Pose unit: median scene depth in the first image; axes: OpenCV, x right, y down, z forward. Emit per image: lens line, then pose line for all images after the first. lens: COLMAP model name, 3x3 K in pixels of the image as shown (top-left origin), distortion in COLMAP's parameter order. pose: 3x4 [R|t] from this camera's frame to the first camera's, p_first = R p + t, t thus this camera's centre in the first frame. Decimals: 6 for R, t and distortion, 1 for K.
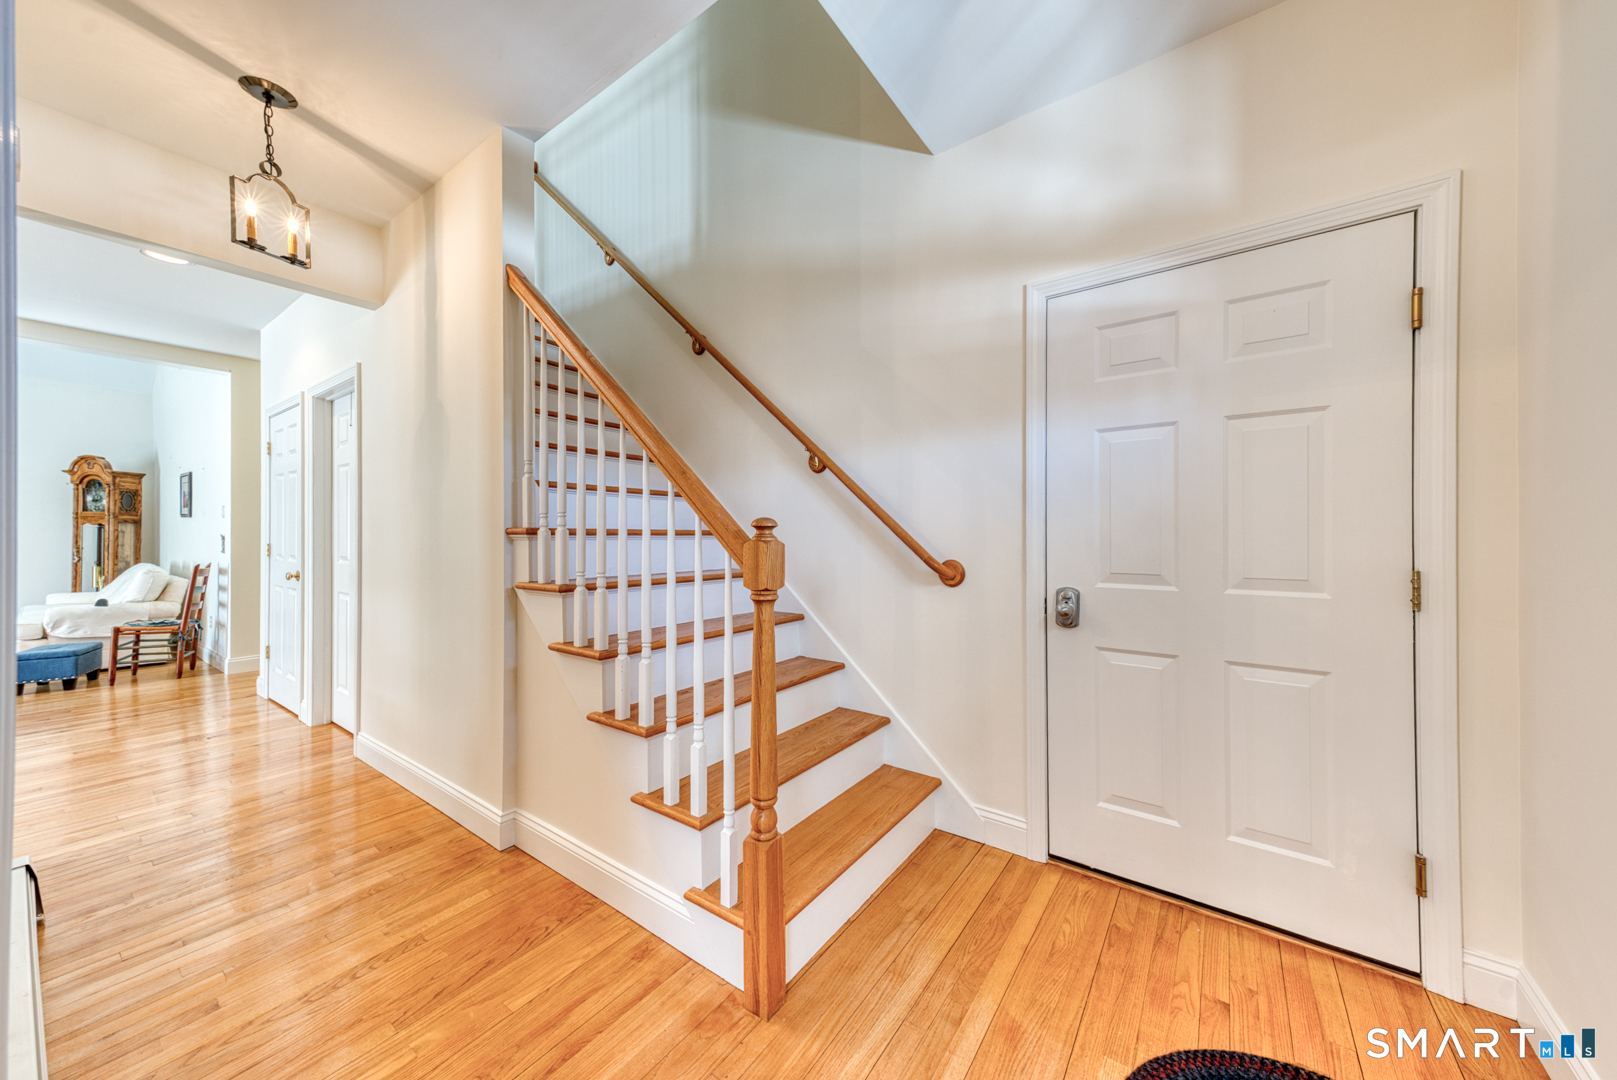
lens RADIAL K [[565.4, 0, 811.0], [0, 565.4, 533.0], [0, 0, 1]] dist [0.017716, -0.000022]
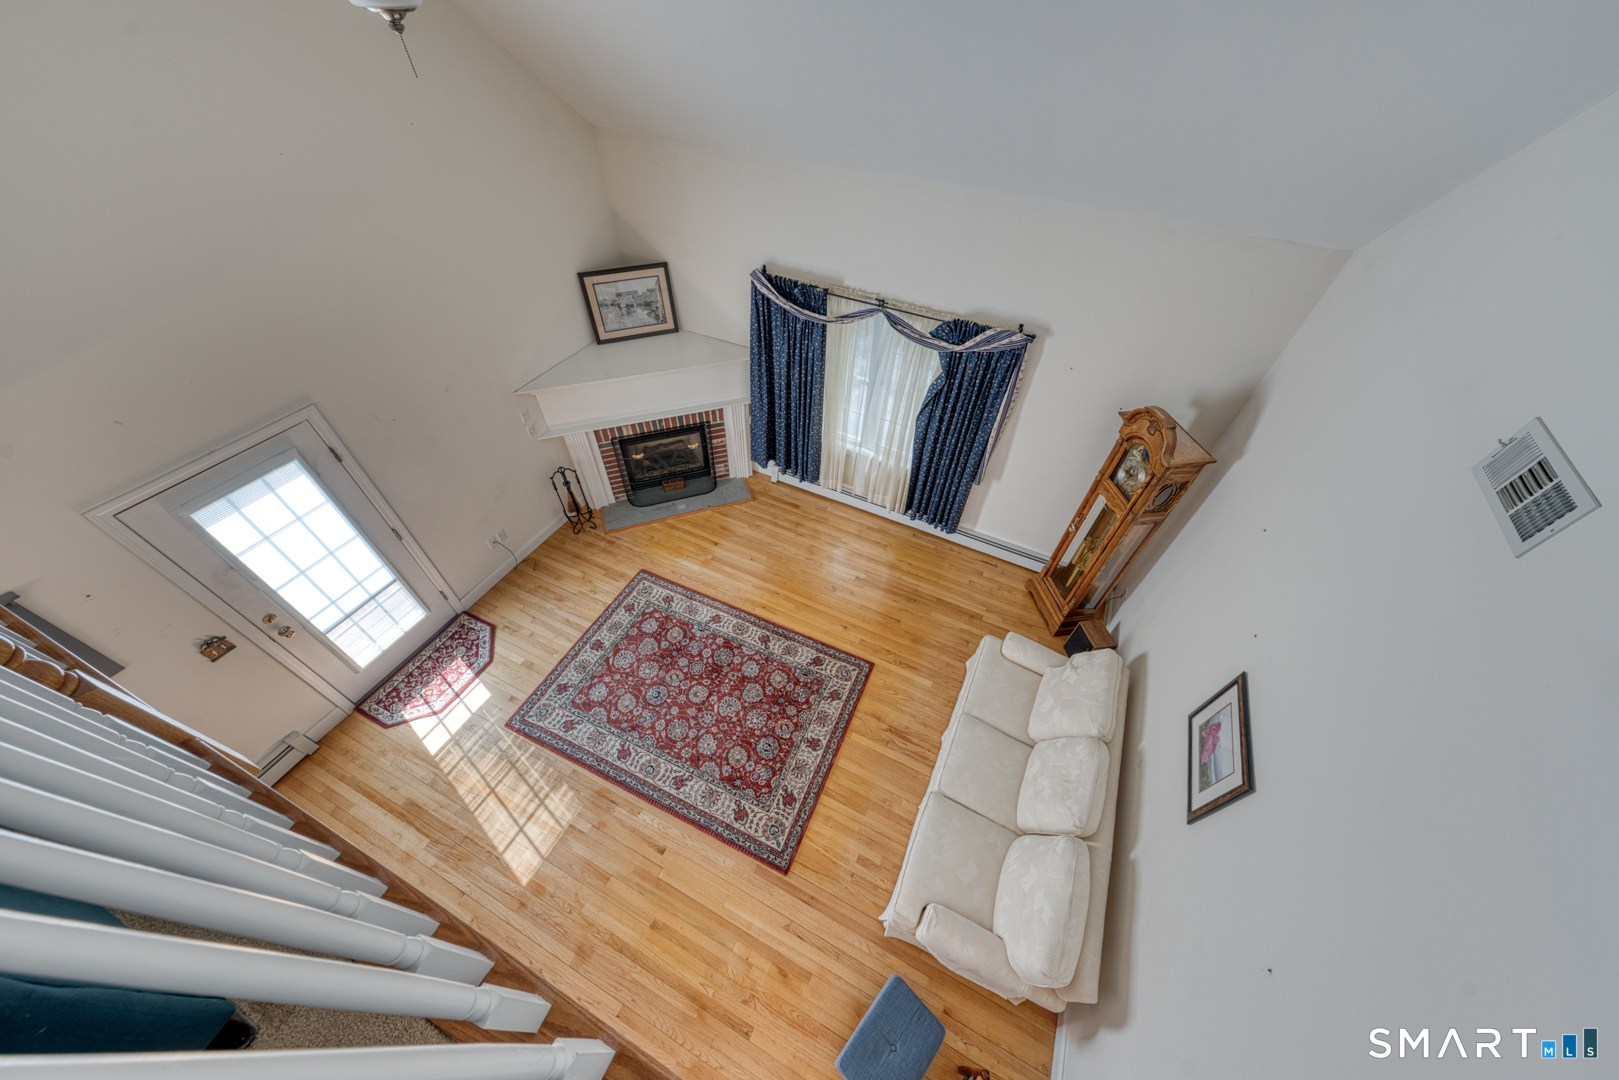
lens RADIAL K [[546.0, 0, 808.5], [0, 546.0, 533.5], [0, 0, 1]] dist [0.021065, -0.000243]
pose [[0.183173, 0.723697, -0.665365, -1.093129], [-0.029739, 0.680585, 0.732065, -0.523485], [0.982631, -0.114307, 0.146187, 0.735758]]
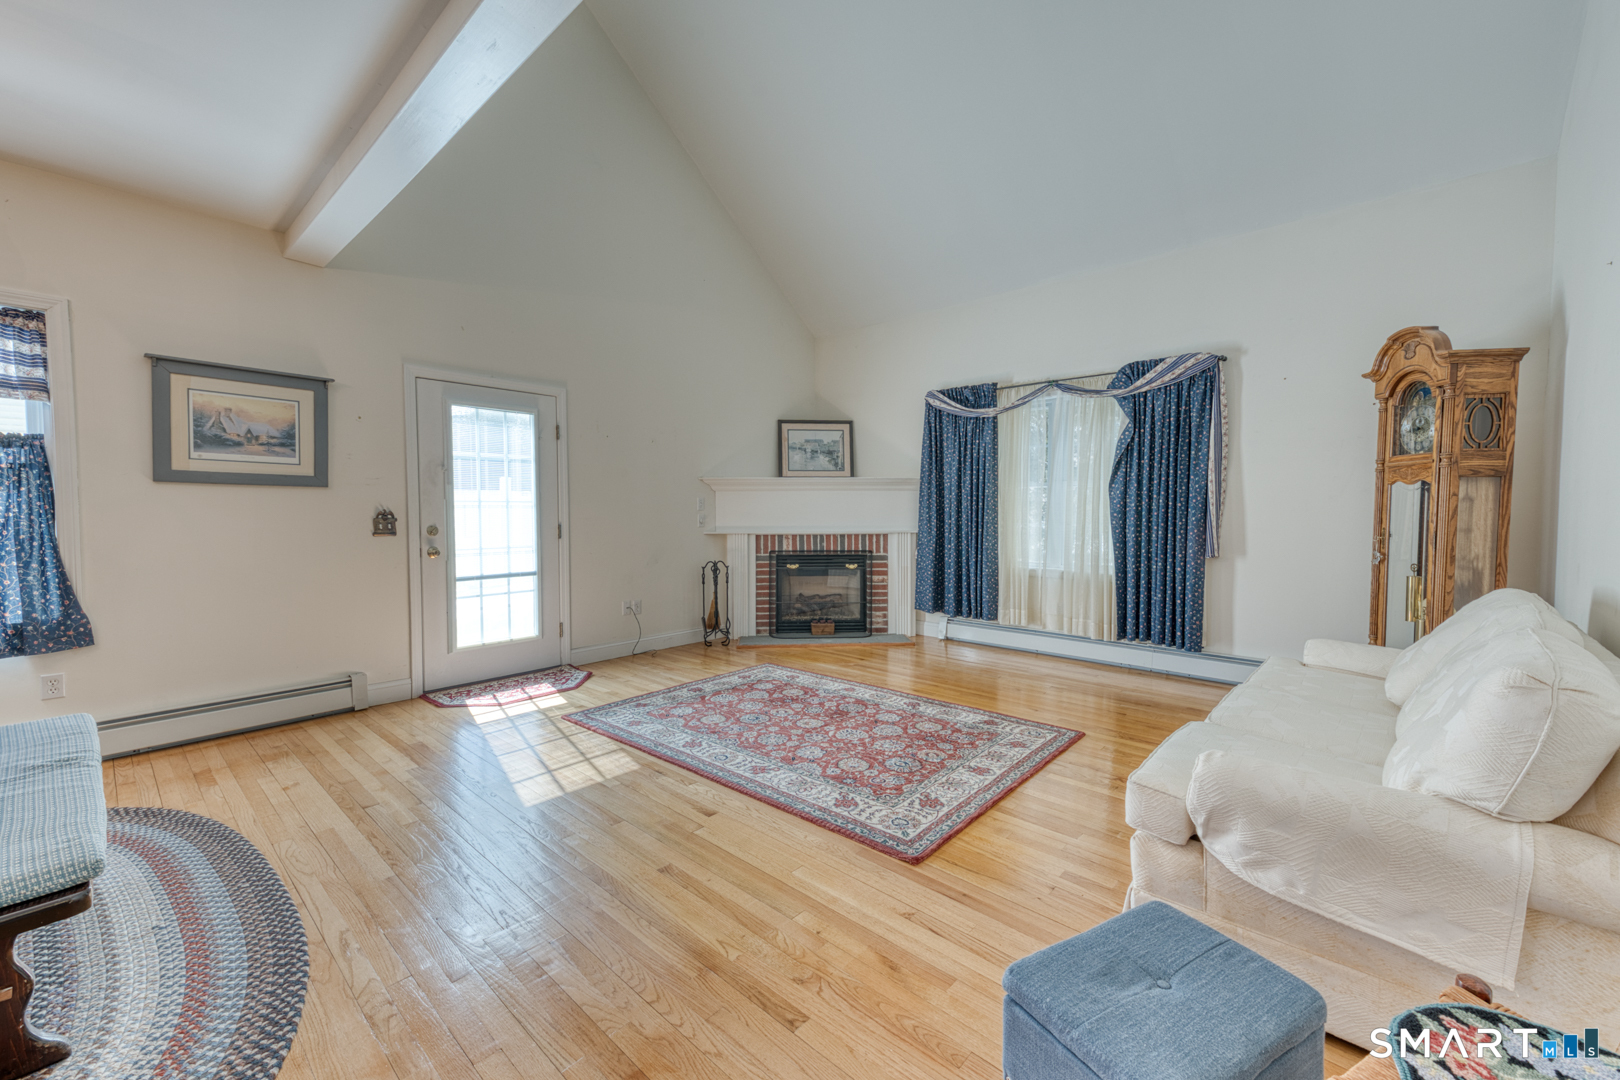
lens RADIAL K [[639.9, 0, 808.6], [0, 639.9, 531.9], [0, 0, 1]] dist [0.030702, -0.003015]
pose [[-0.107030, 0.037319, -0.993555, -0.847646], [0.005650, 0.999302, 0.036927, 0.002123], [0.994240, -0.001662, -0.107166, 0.736514]]
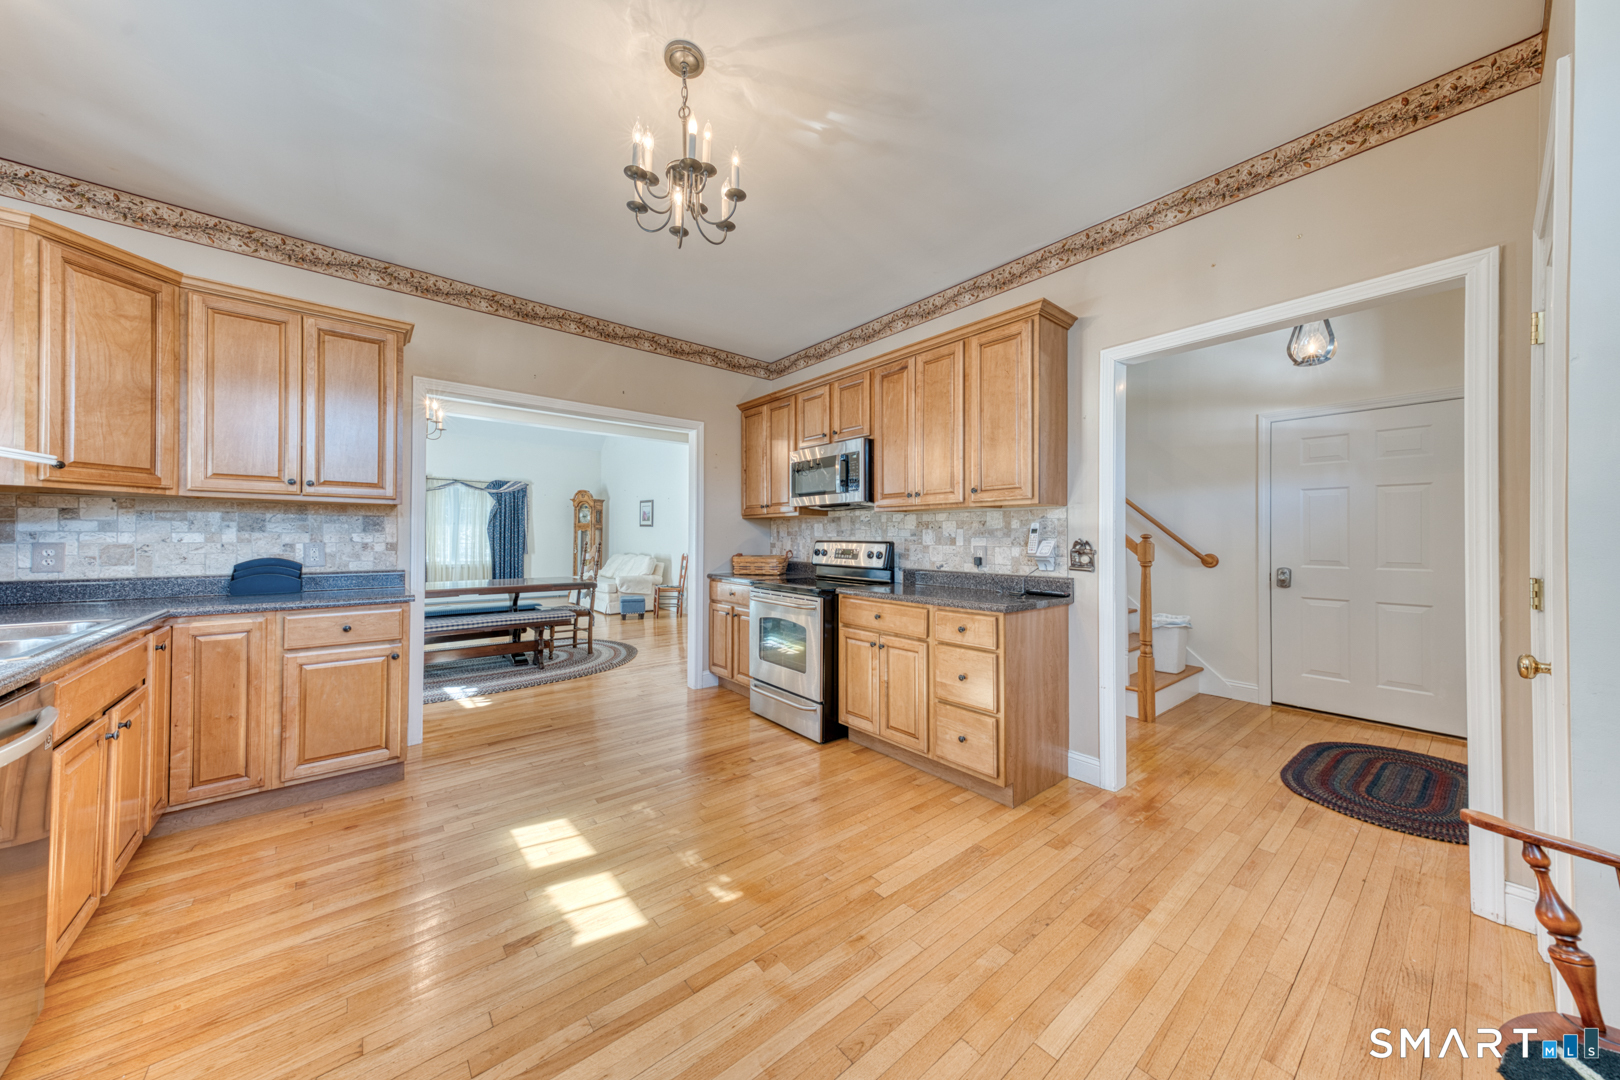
lens RADIAL K [[546.4, 0, 809.0], [0, 546.4, 533.5], [0, 0, 1]] dist [0.021065, -0.000243]
pose [[0.968150, 0.004165, -0.250335, -0.247424], [-0.005847, 0.999965, -0.005976, -0.000968], [0.250301, 0.007249, 0.968141, -0.478295]]
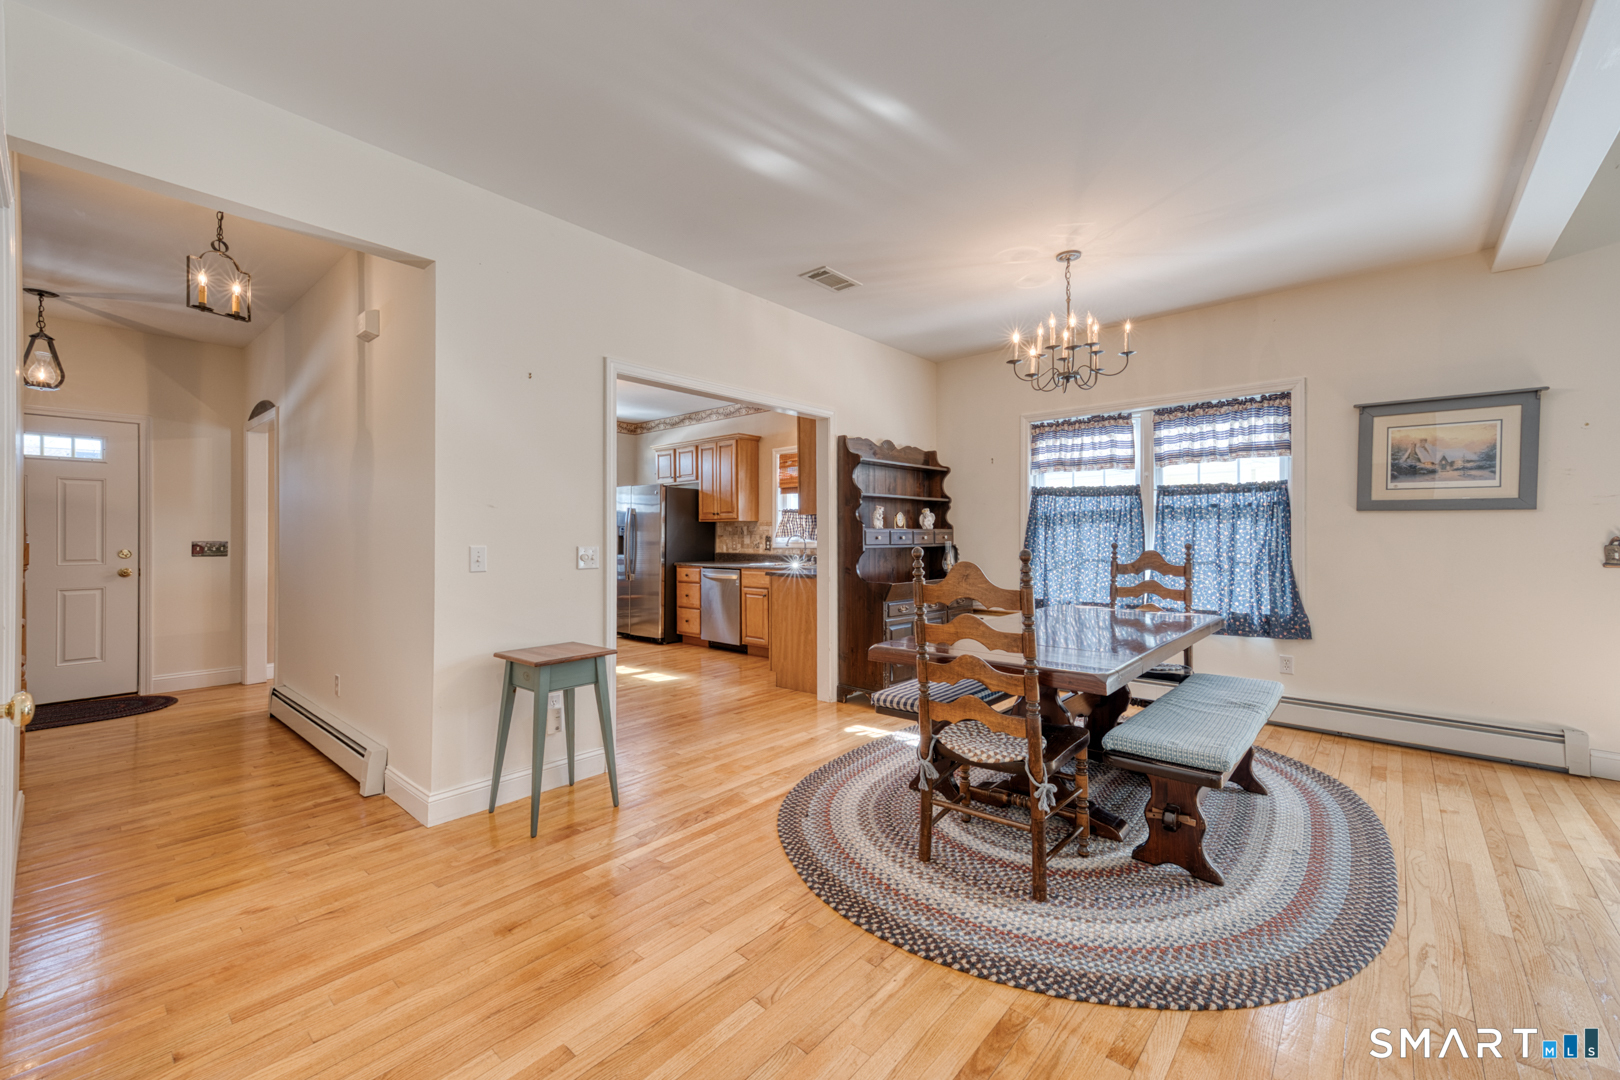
lens RADIAL K [[650.7, 0, 808.5], [0, 650.7, 532.3], [0, 0, 1]] dist [0.023130, -0.000027]
pose [[-0.995411, 0.003325, 0.095629, -0.857442], [0.002564, 0.999964, -0.008083, 0.002460], [-0.095652, -0.007801, -0.995384, 0.847888]]
